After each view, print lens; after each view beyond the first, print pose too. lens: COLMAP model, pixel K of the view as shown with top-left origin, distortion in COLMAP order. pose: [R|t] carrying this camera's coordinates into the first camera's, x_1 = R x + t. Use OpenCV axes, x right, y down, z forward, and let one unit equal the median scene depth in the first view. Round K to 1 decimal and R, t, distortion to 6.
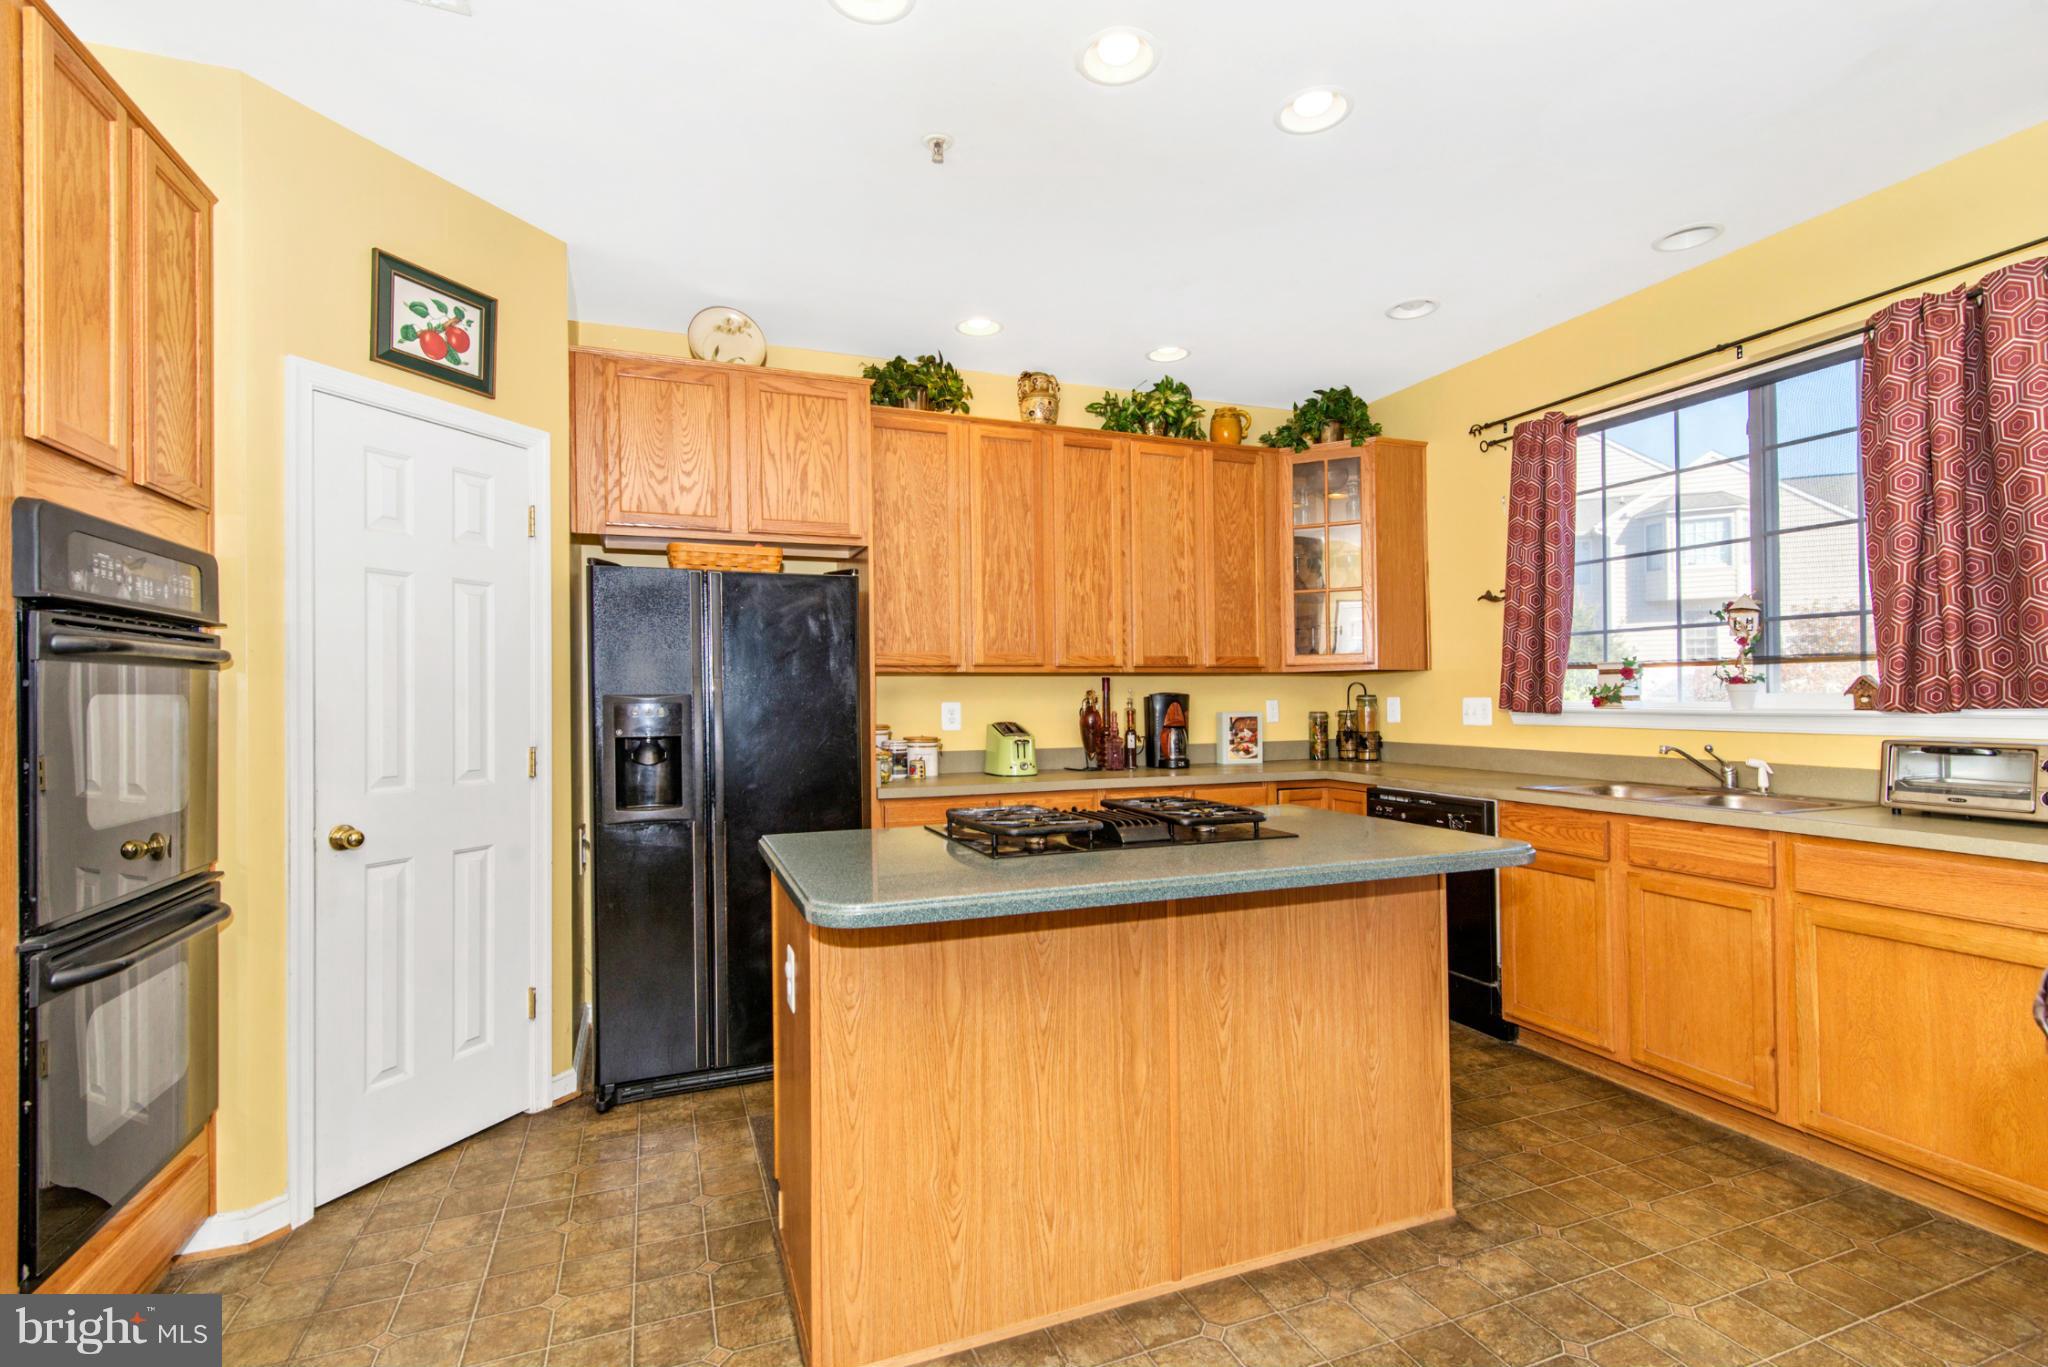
lens RADIAL K [[948.1, 0, 1029.9], [0, 948.1, 672.9], [0, 0, 1]] dist [0.010096, -0.001521]
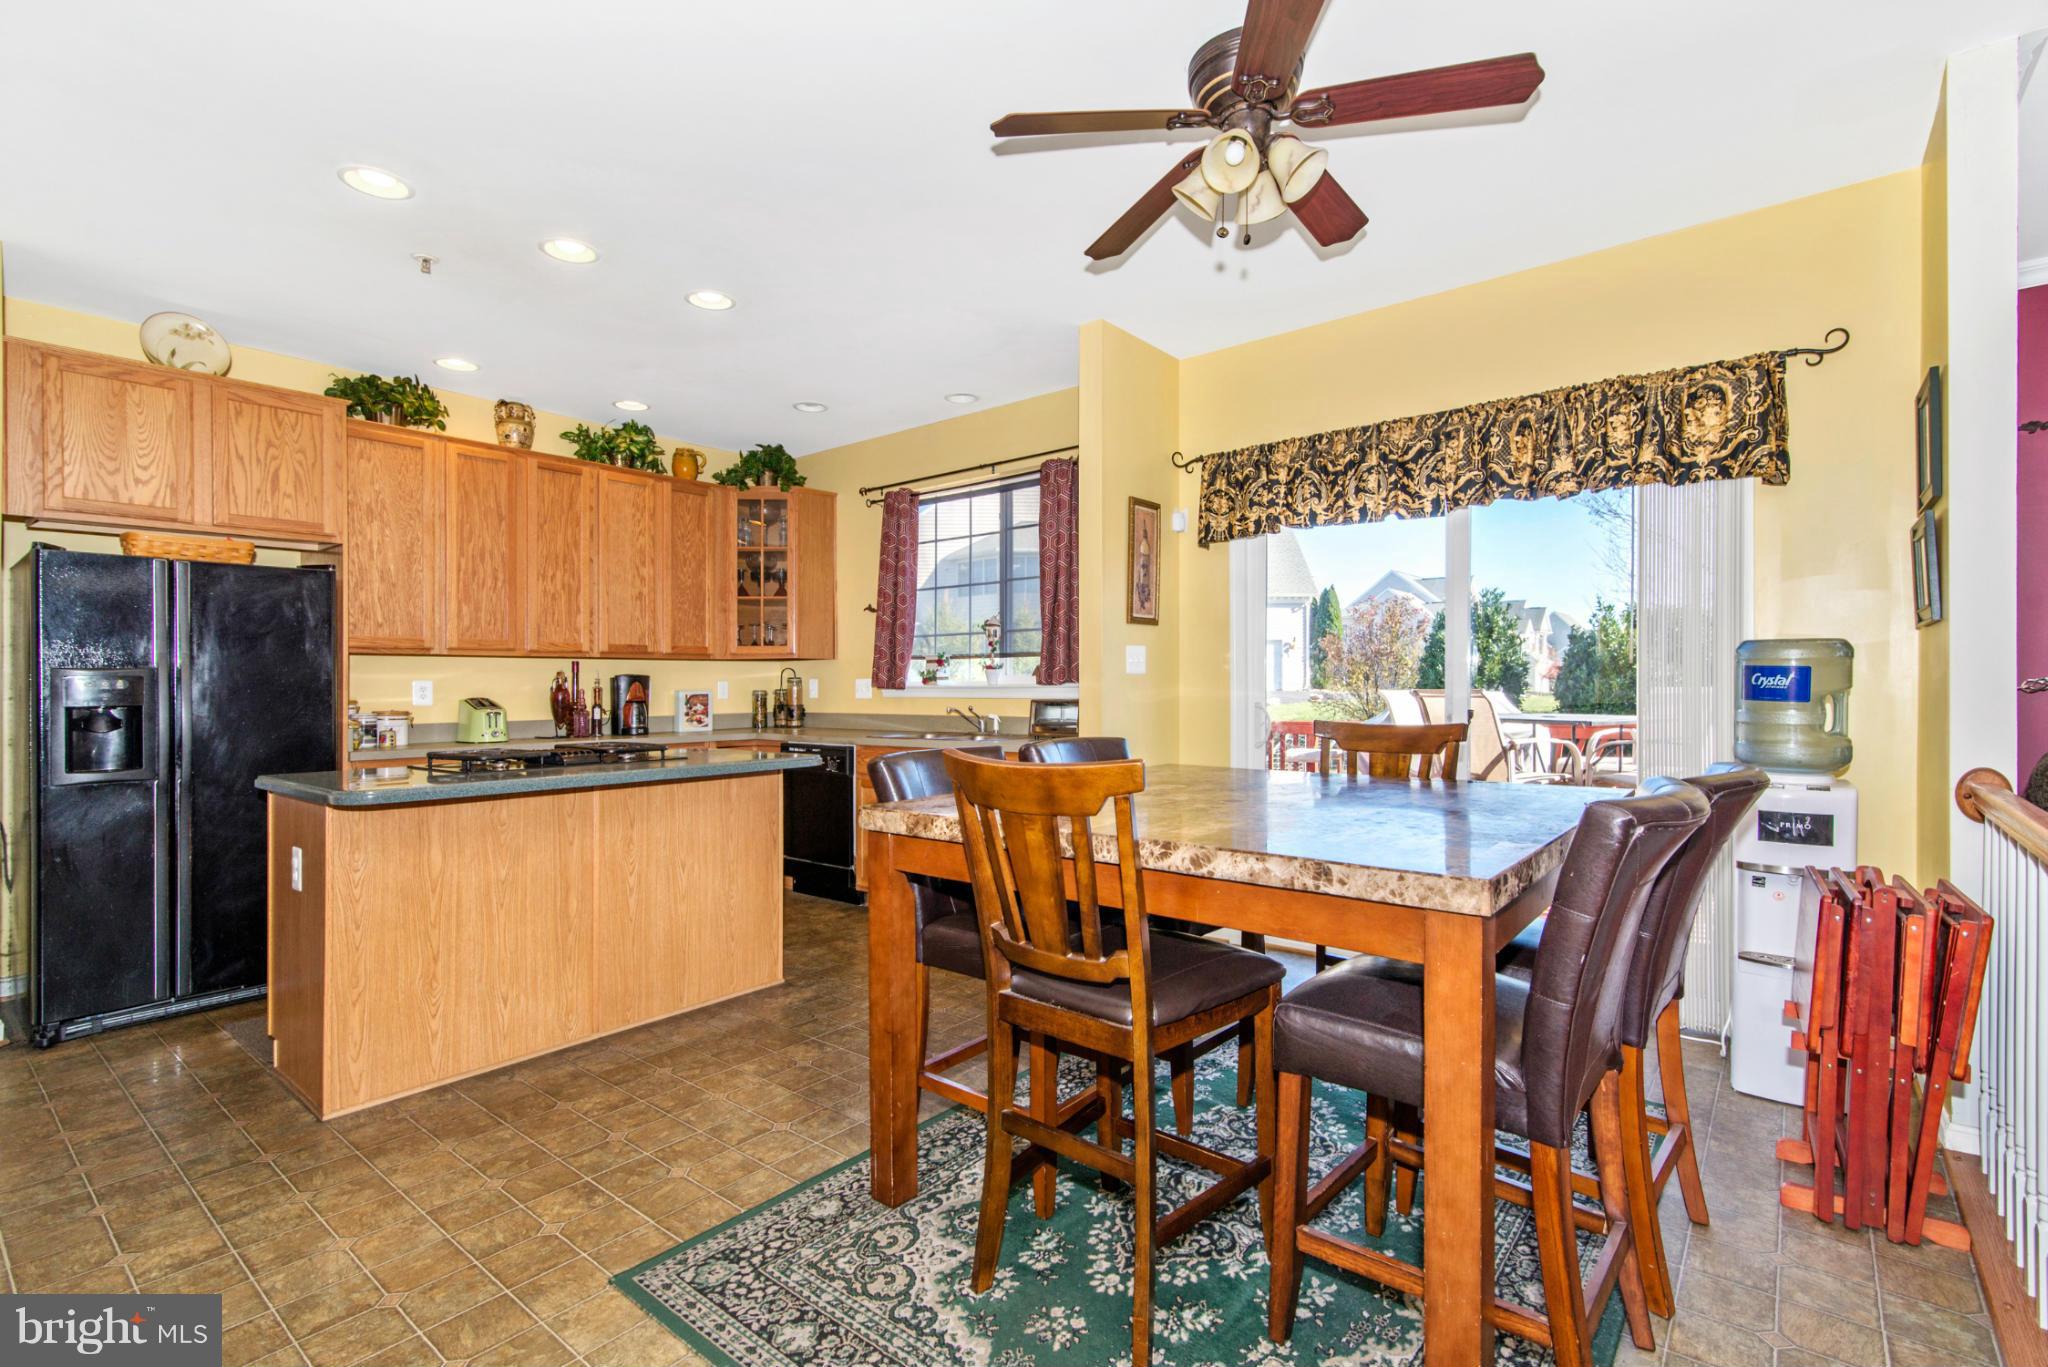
lens RADIAL K [[948.1, 0, 1028.7], [0, 948.1, 665.7], [0, 0, 1]] dist [0.010096, -0.001521]
pose [[0.878461, 0.012930, 0.477638, 0.011609], [-0.013797, 0.999903, -0.001693, 0.005904], [-0.477614, -0.005102, 0.878555, -0.414569]]
